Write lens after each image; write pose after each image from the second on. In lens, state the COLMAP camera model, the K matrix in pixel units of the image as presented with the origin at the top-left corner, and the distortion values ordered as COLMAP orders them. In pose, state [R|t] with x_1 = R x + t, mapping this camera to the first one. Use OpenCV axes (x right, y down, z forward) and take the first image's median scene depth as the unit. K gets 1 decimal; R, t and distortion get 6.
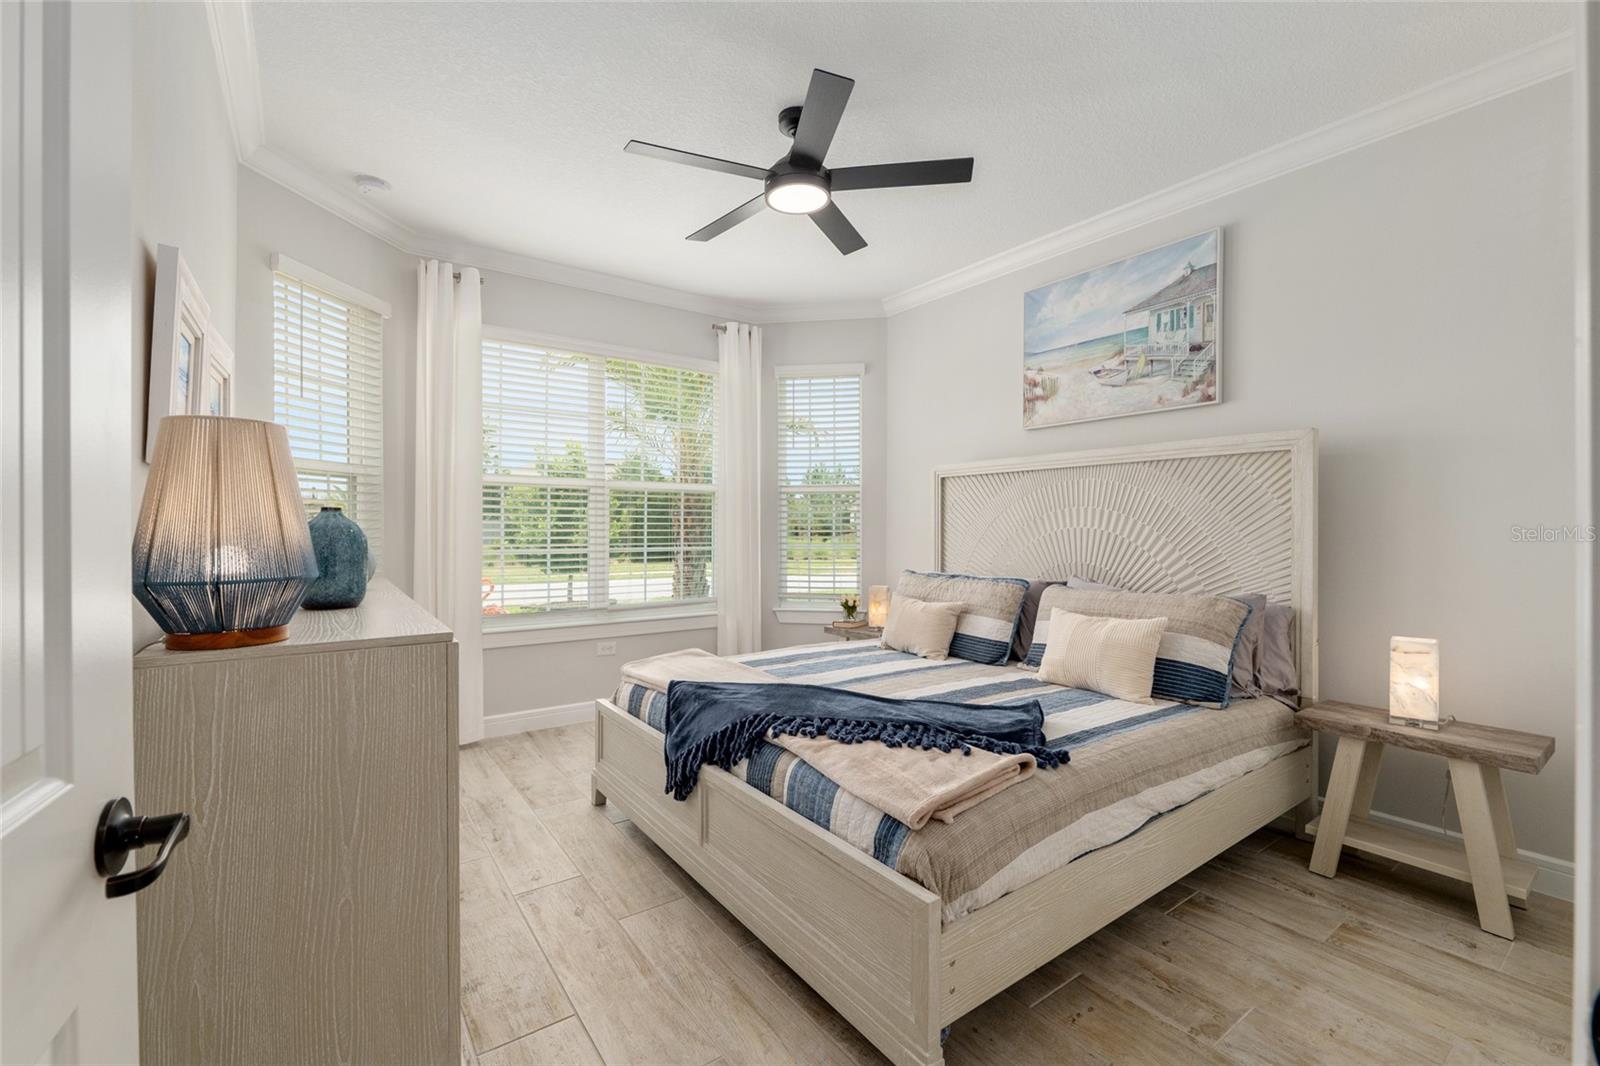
lens RADIAL K [[671.0, 0, 797.9], [0, 671.0, 535.2], [0, 0, 1]] dist [-0.006745, -0.000246]
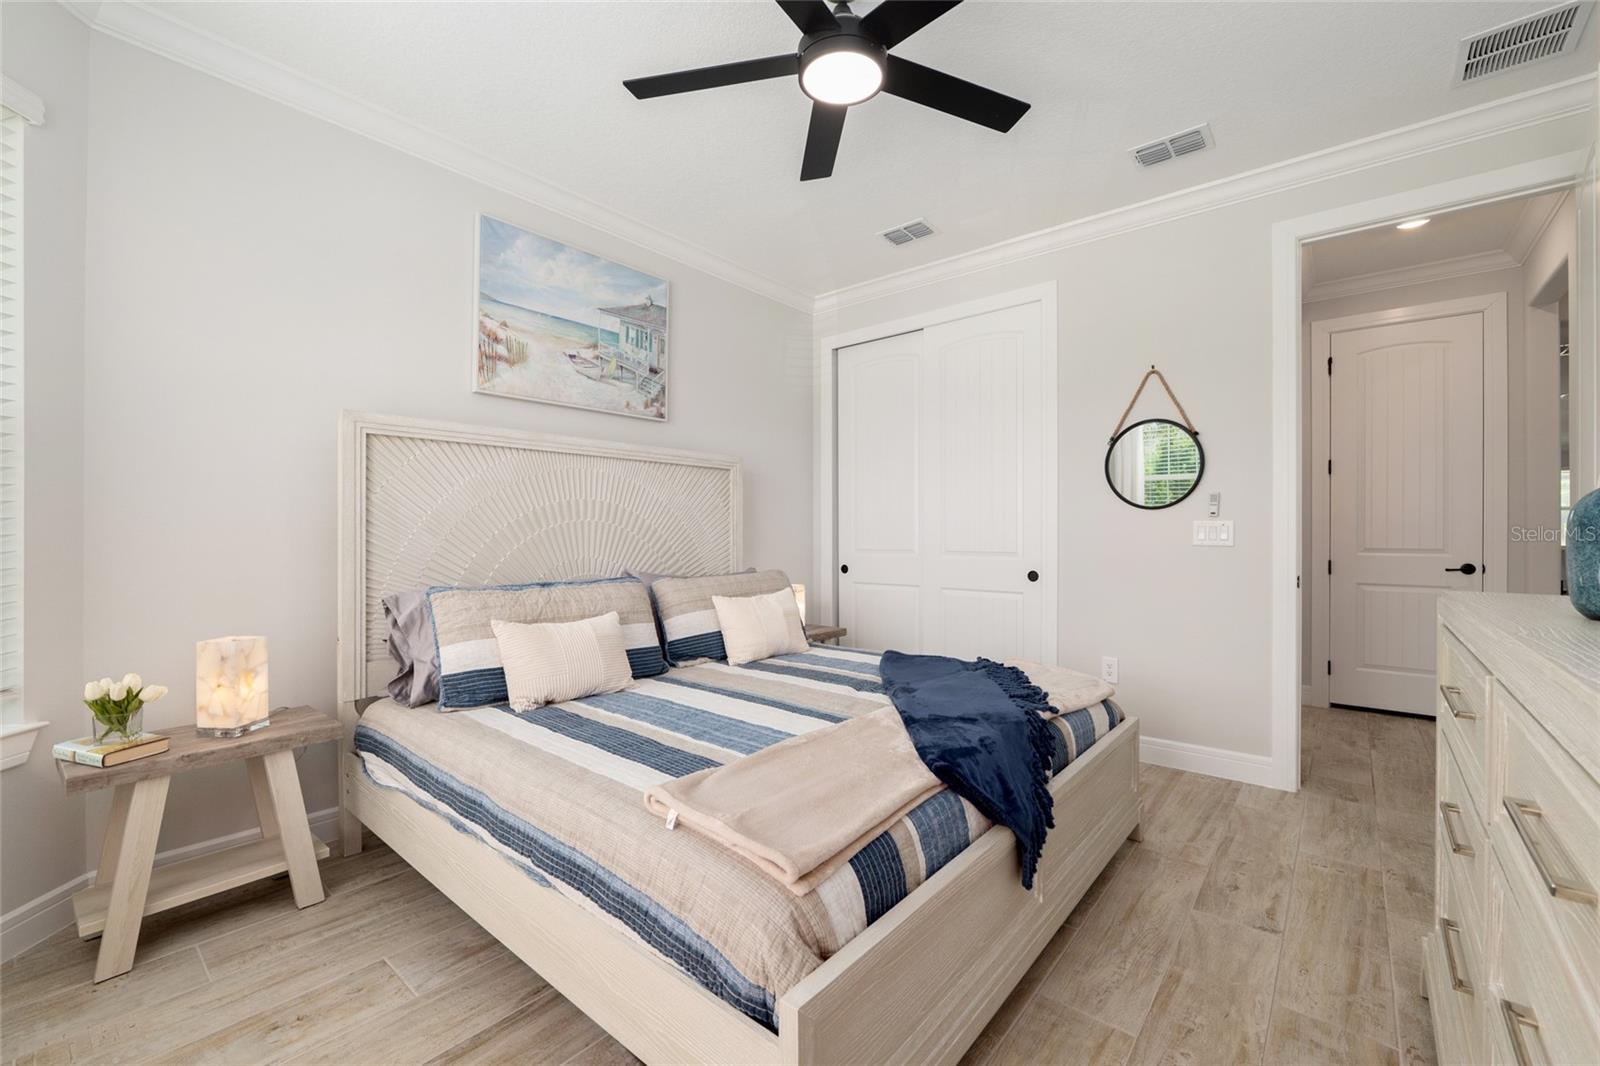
lens RADIAL K [[659.2, 0, 804.4], [0, 659.2, 538.8], [0, 0, 1]] dist [-0.007318, -0.000436]
pose [[-0.249285, 0.011709, 0.968359, -0.537441], [0.033188, 0.999443, -0.003541, 0.027430], [-0.967861, 0.031255, -0.249535, 0.940800]]
